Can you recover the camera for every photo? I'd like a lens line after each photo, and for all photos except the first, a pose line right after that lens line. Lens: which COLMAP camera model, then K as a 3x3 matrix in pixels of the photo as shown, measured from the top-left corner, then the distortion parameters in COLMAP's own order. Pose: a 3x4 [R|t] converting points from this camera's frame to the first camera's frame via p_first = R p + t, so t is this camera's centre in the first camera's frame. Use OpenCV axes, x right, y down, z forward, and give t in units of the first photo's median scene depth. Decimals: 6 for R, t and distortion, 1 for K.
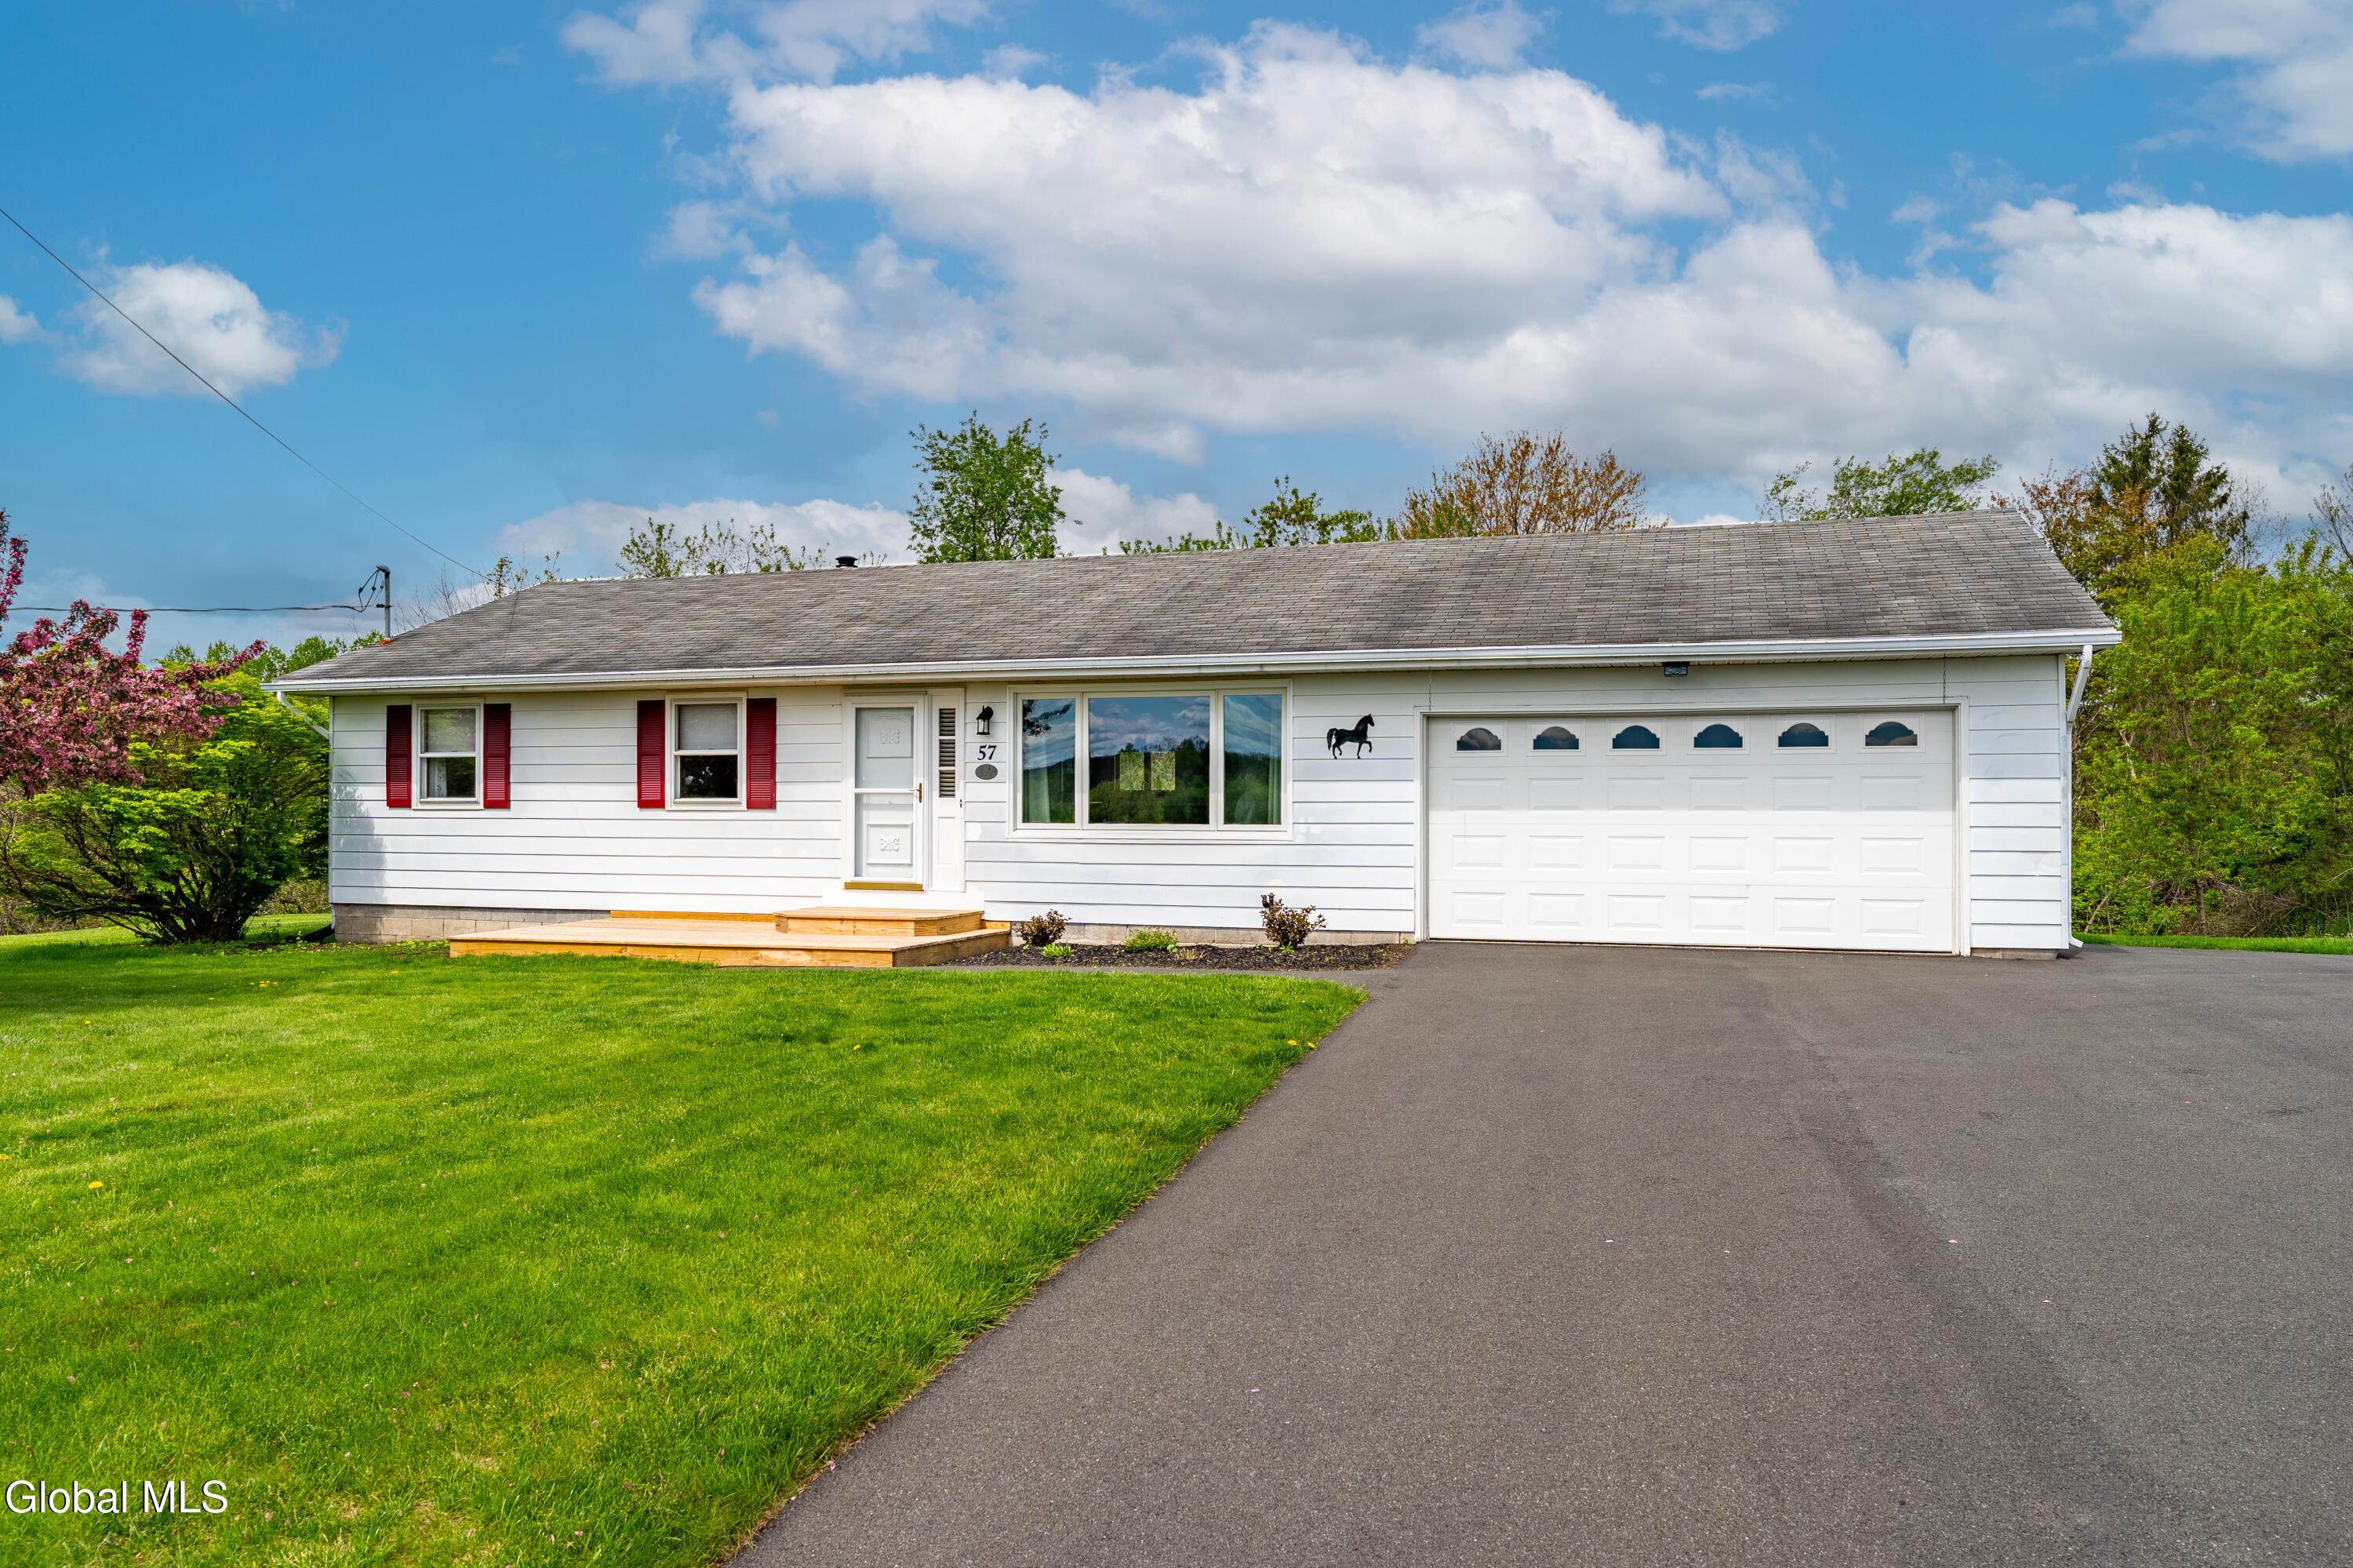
lens RADIAL K [[1617.6, 0, 1184.1], [0, 1617.6, 761.6], [0, 0, 1]] dist [-0.010145, 0.005825]
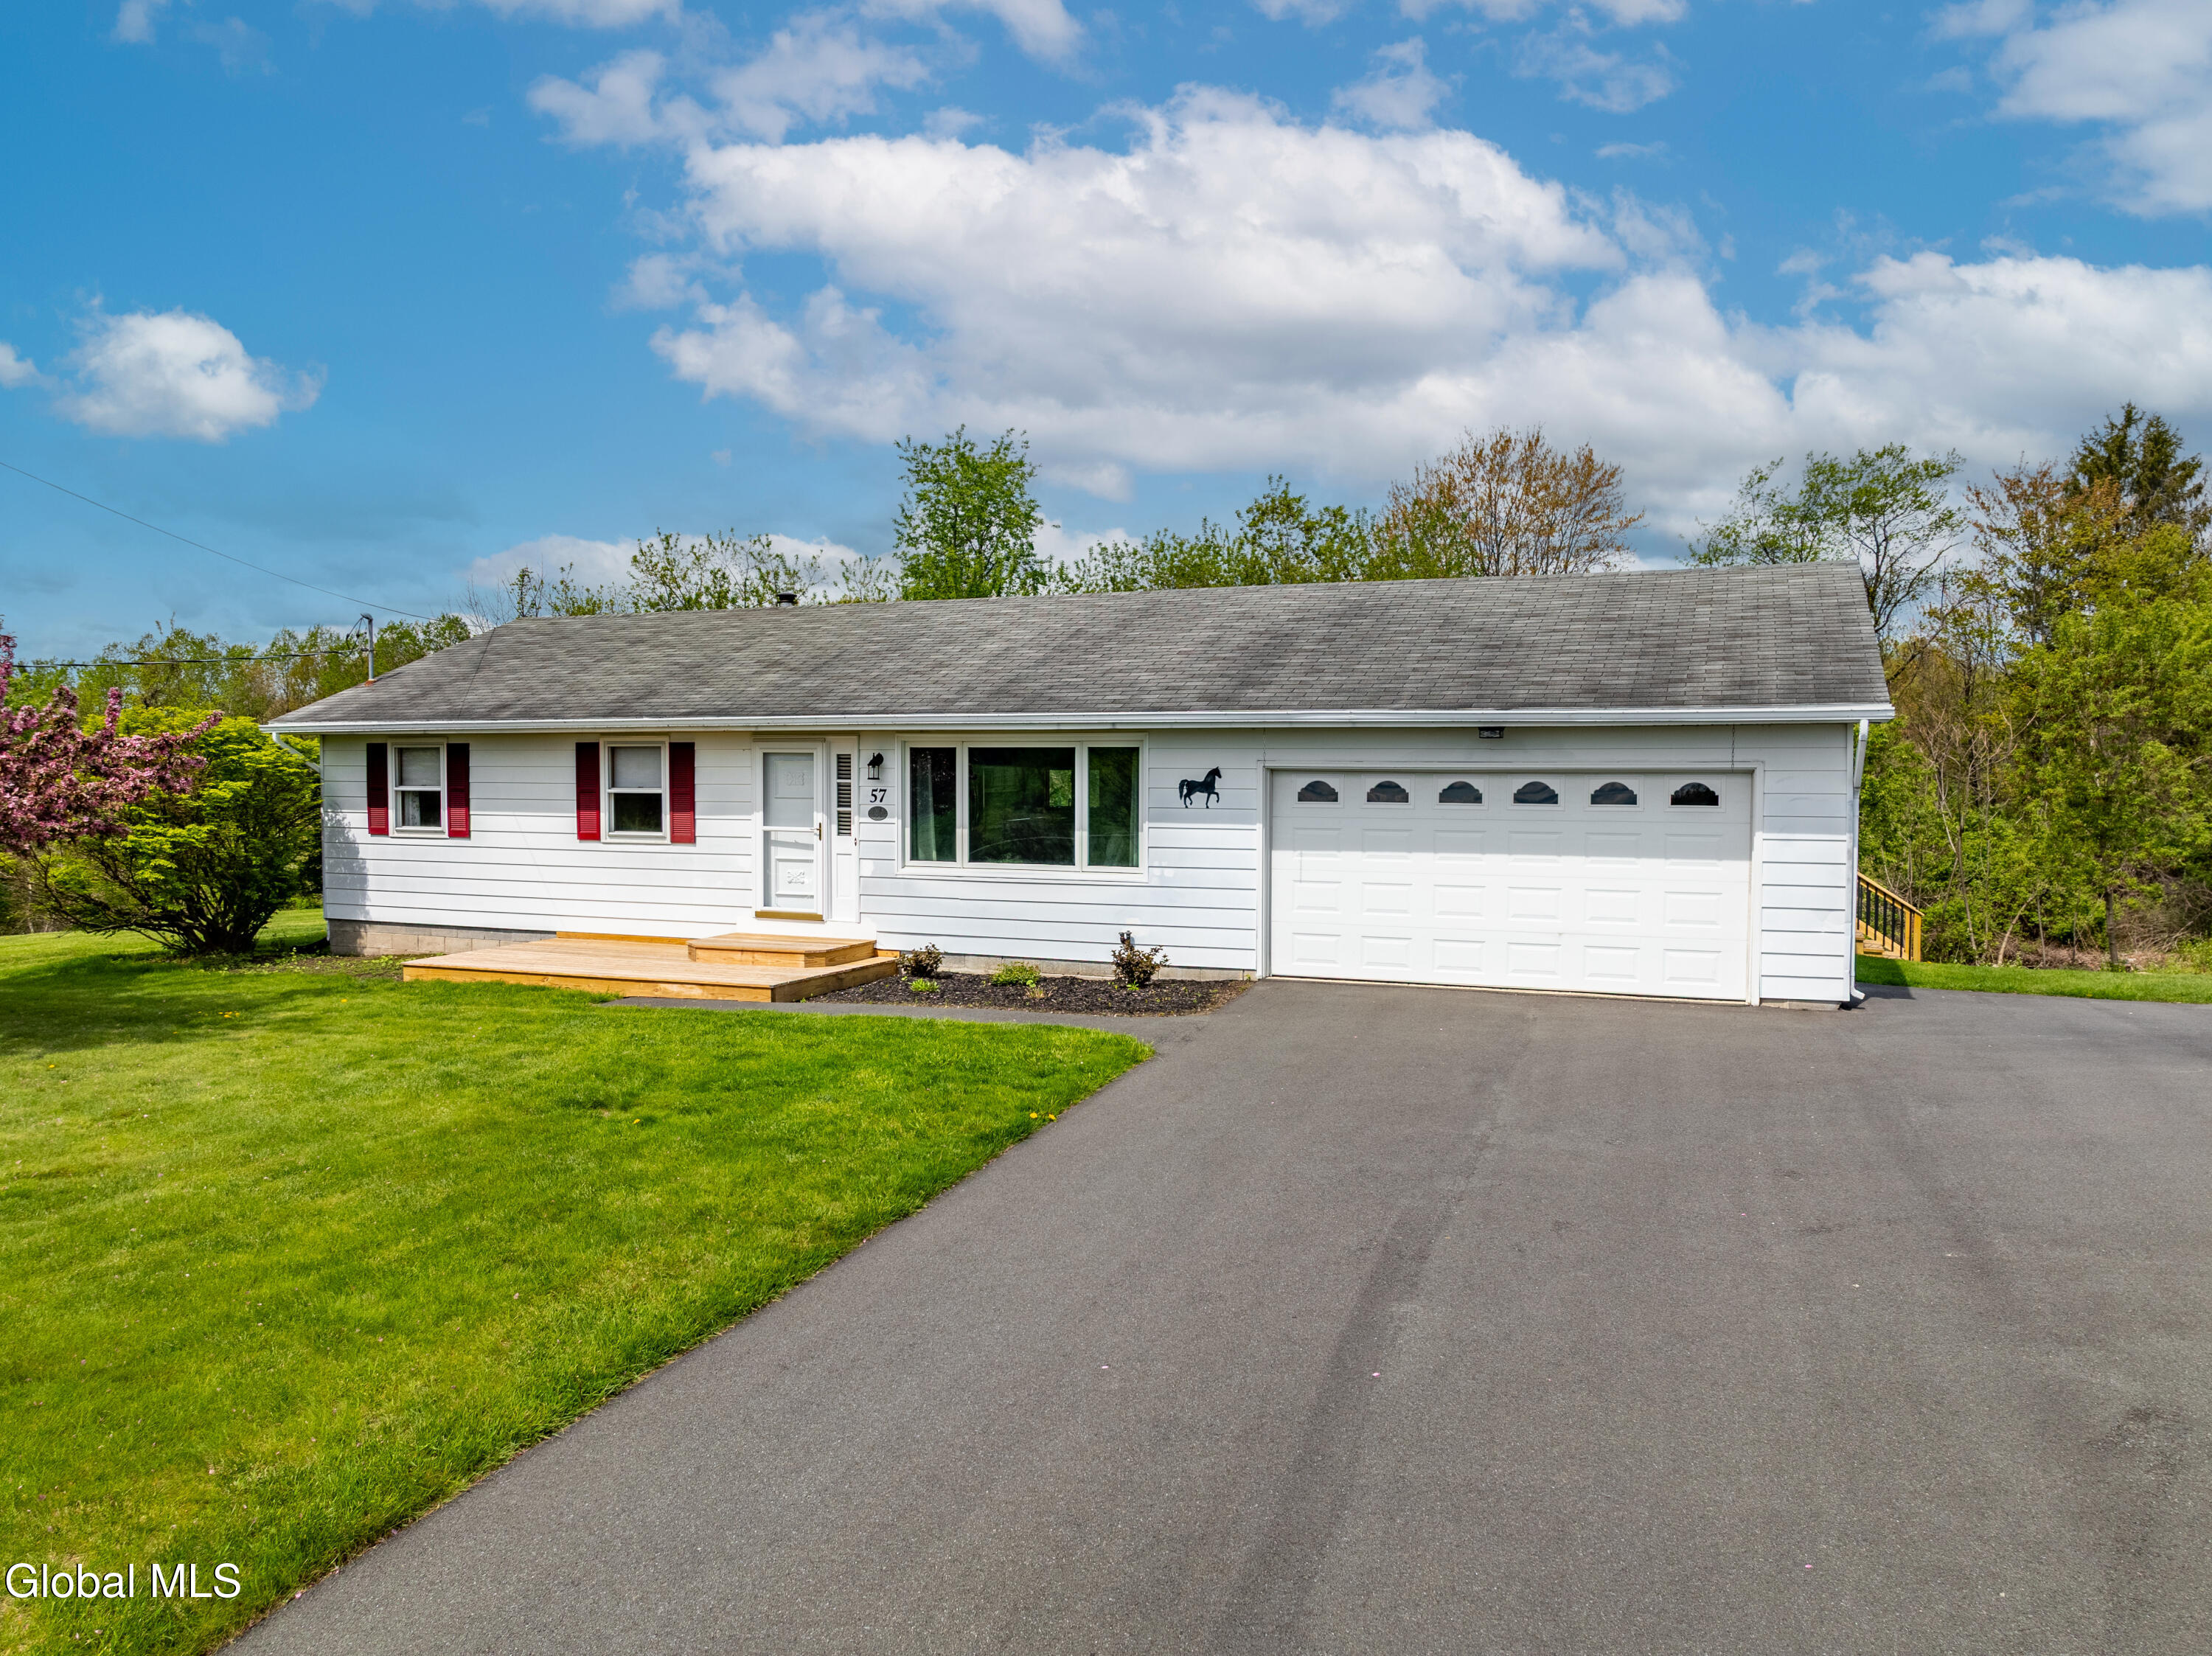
lens RADIAL K [[1556.0, 0, 1110.5], [0, 1556.0, 800.7], [0, 0, 1]] dist [-0.038805, -0.004355]
pose [[0.997547, 0.001977, -0.069973, 0.104625], [0.001444, 0.998807, 0.048810, -0.051756], [0.069986, -0.048791, 0.996354, -0.030555]]
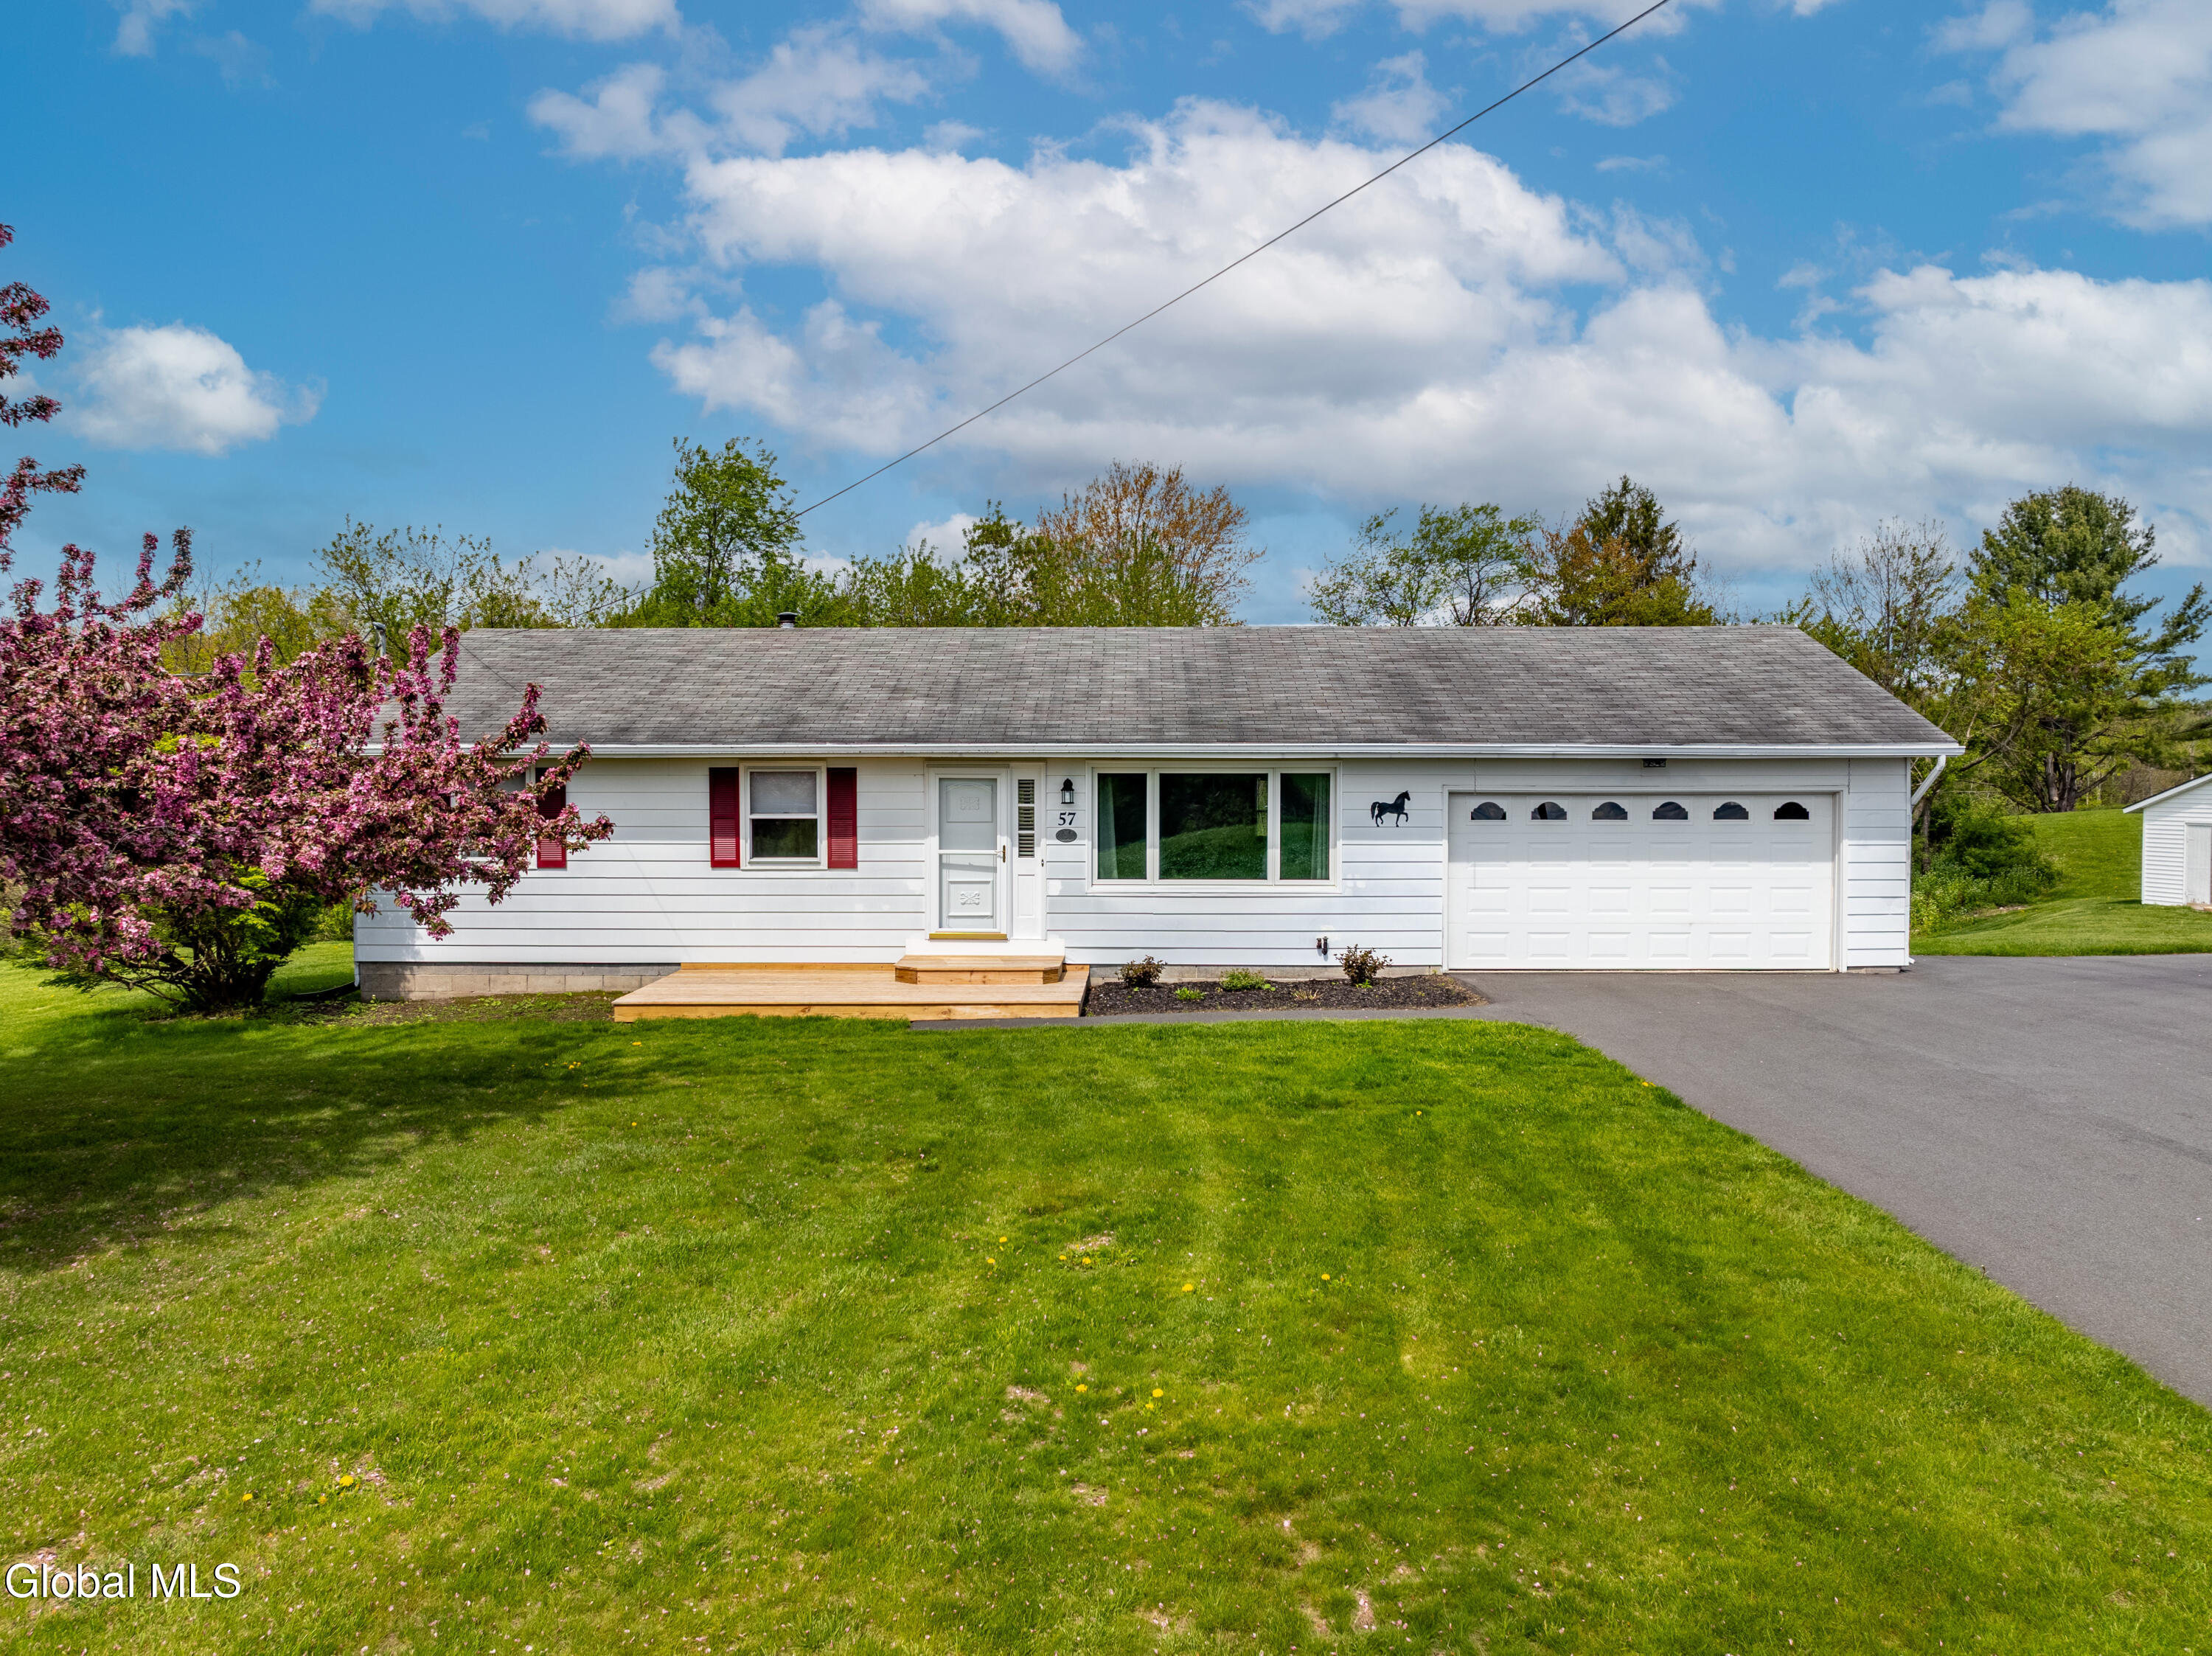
lens RADIAL K [[1556.0, 0, 1110.5], [0, 1556.0, 800.7], [0, 0, 1]] dist [-0.038805, -0.004355]
pose [[0.956191, -0.007697, 0.292642, -0.405546], [-0.005530, 0.999001, 0.044342, -0.066047], [-0.292691, -0.044018, 0.955194, -0.062853]]
